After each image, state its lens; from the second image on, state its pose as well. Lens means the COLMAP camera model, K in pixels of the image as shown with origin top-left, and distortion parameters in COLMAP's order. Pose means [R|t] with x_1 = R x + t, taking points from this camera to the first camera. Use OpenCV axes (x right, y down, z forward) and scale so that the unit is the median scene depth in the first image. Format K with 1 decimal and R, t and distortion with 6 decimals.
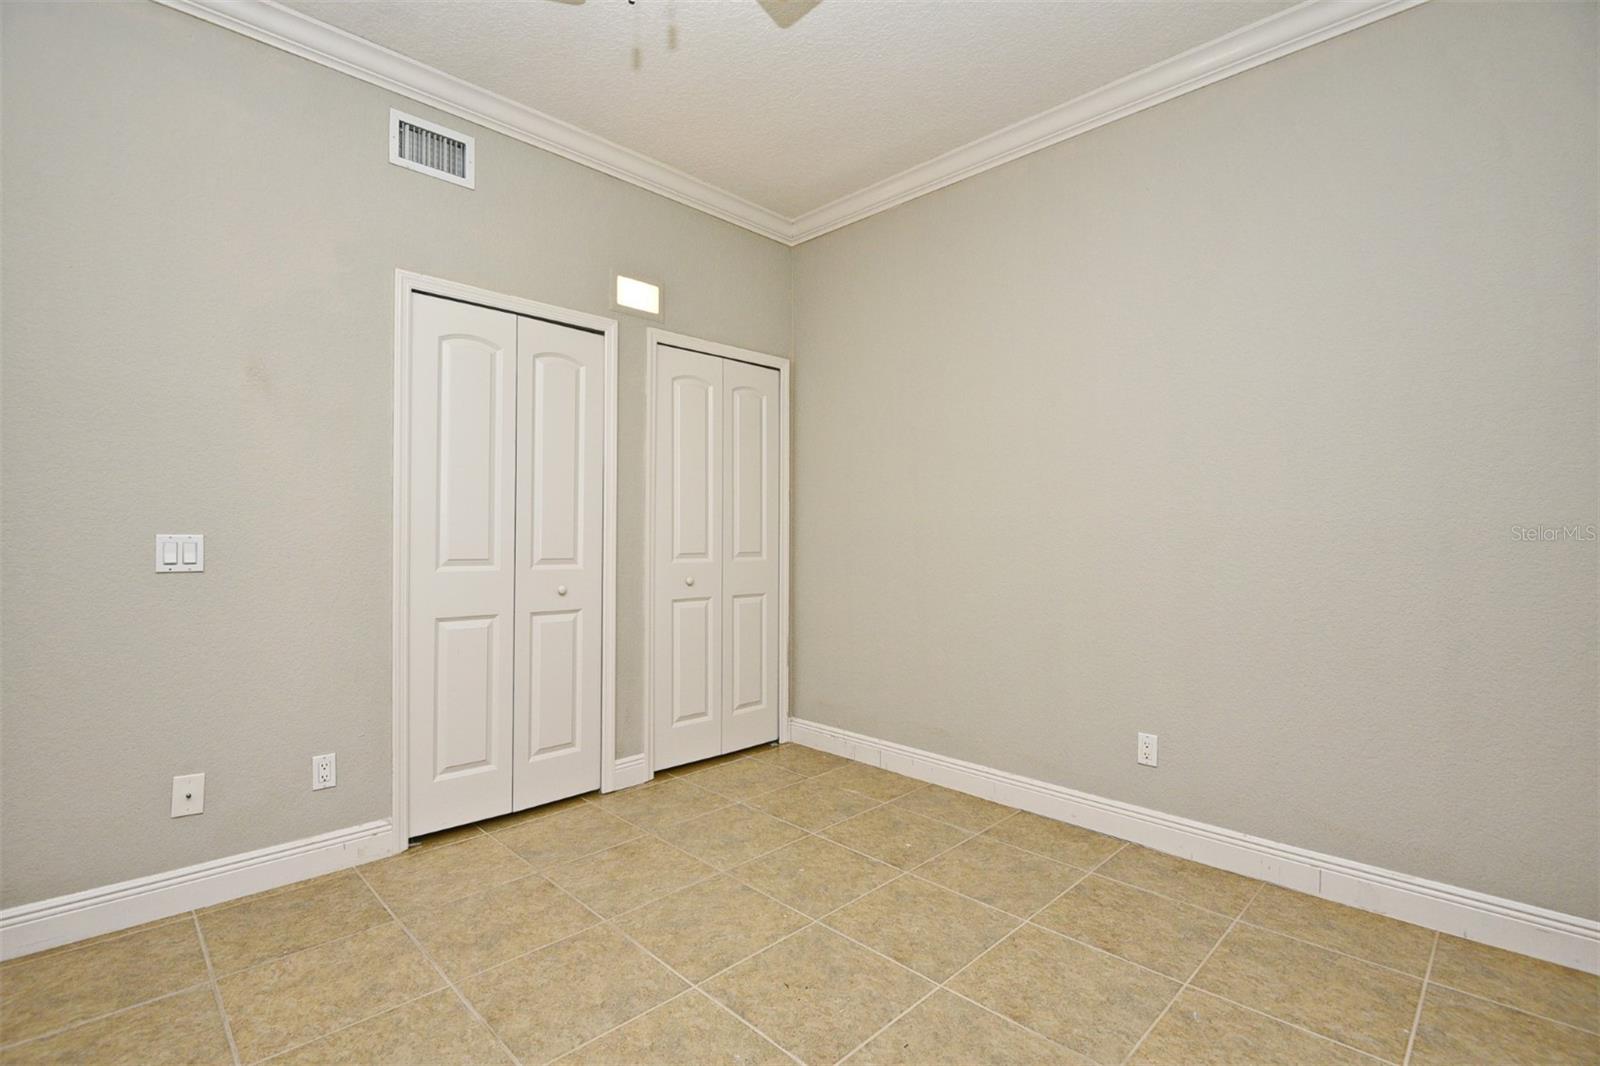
lens RADIAL K [[730.9, 0, 797.3], [0, 730.9, 531.2], [0, 0, 1]] dist [-0.022977, -0.001187]
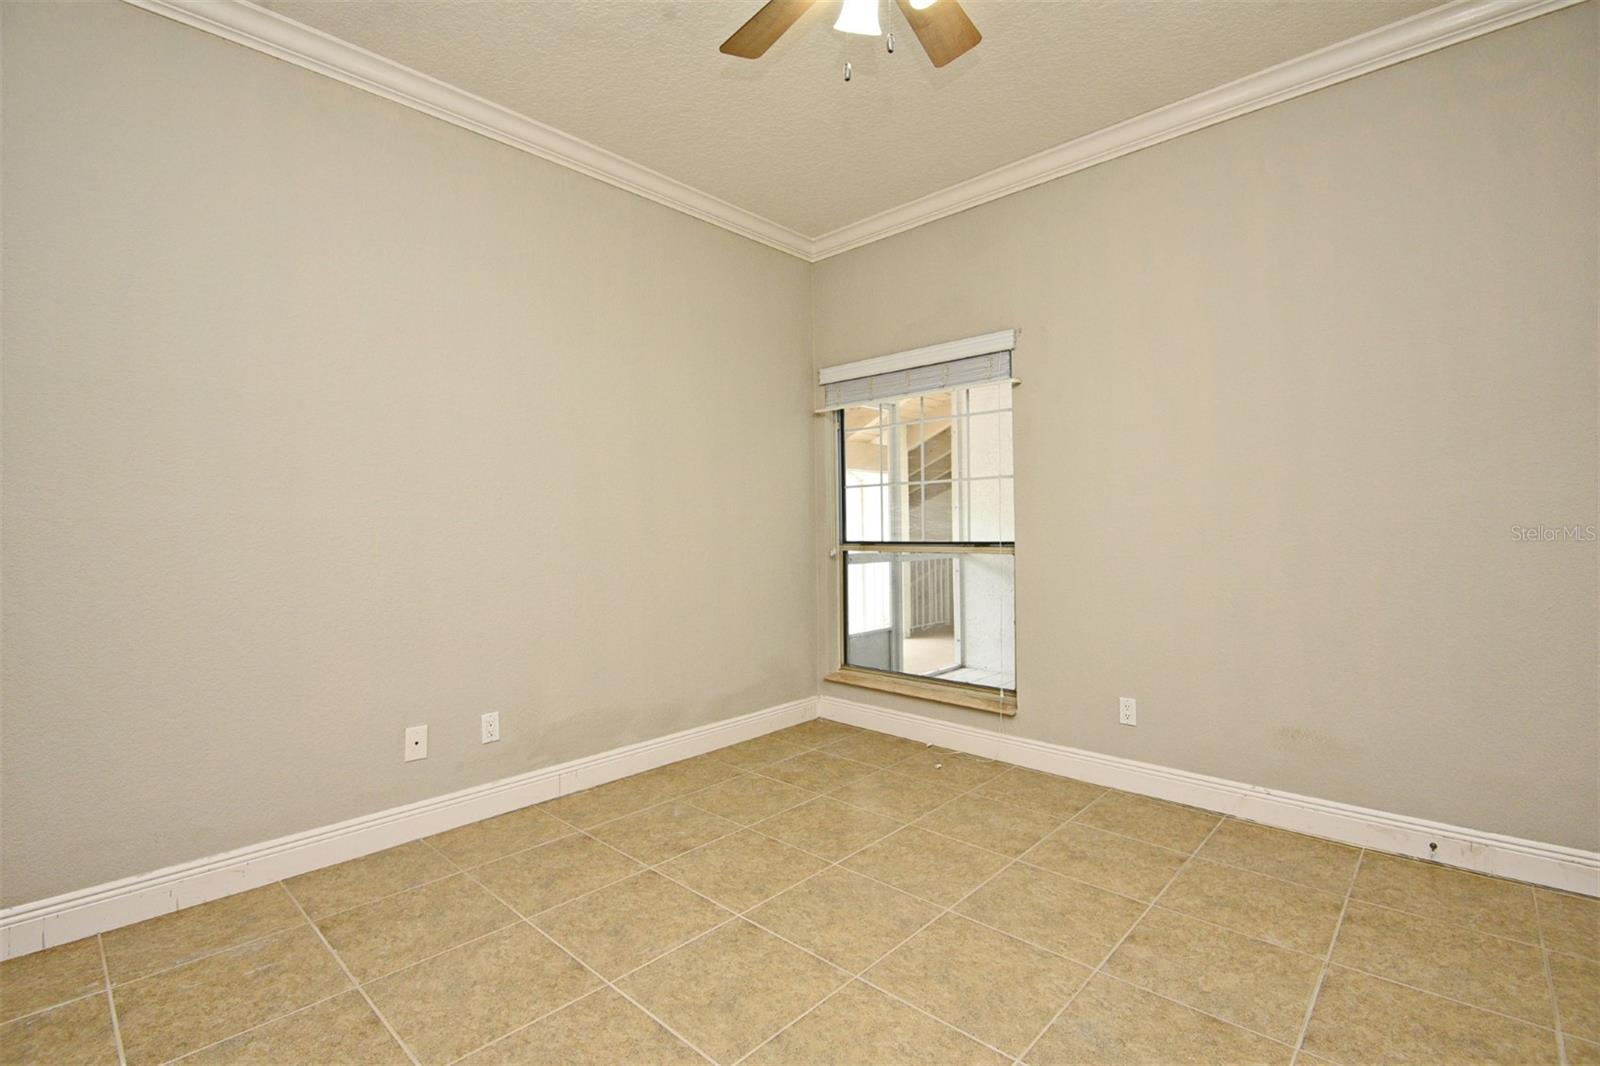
lens RADIAL K [[730.9, 0, 801.1], [0, 730.9, 540.0], [0, 0, 1]] dist [-0.022977, -0.001187]
pose [[-0.998822, 0.005337, -0.048239, 0.039994], [0.004723, 0.999907, 0.012832, 0.003958], [0.048303, 0.012589, -0.998753, 1.278945]]
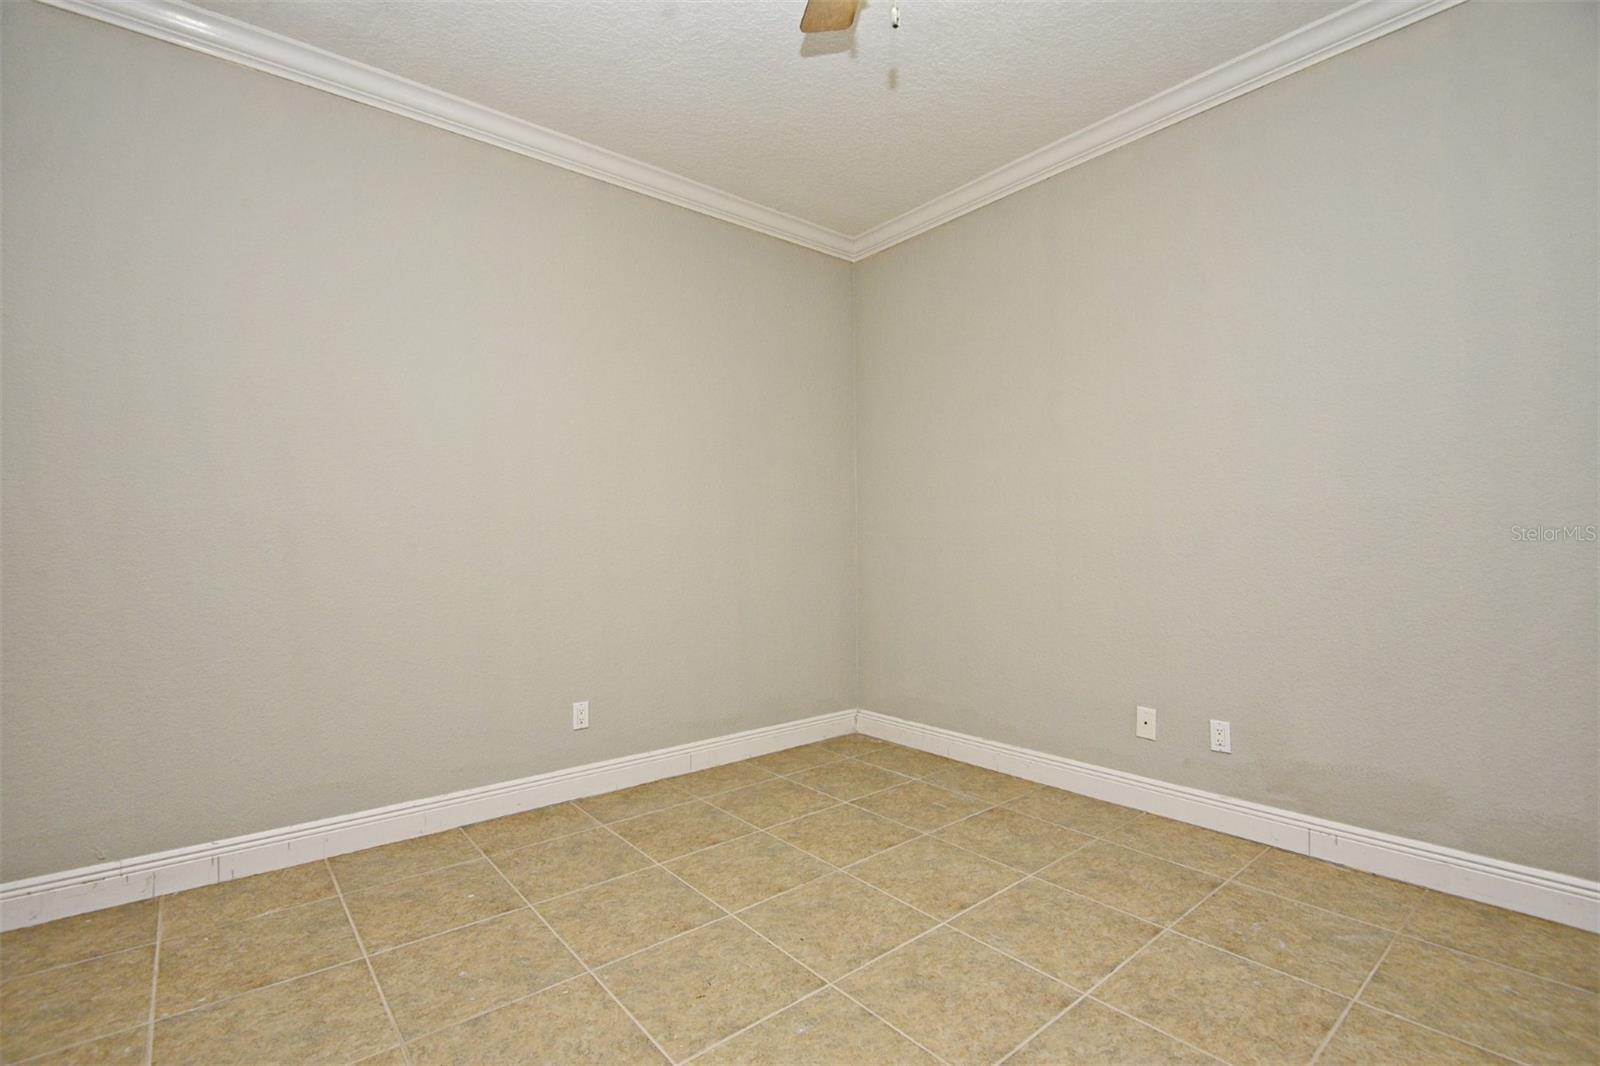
lens RADIAL K [[730.9, 0, 794.9], [0, 730.9, 532.9], [0, 0, 1]] dist [-0.022977, -0.001187]
pose [[0.093113, -0.000199, 0.995656, -0.715404], [0.008595, 0.999963, -0.000604, 0.006583], [-0.995618, 0.008614, 0.093111, 0.577395]]
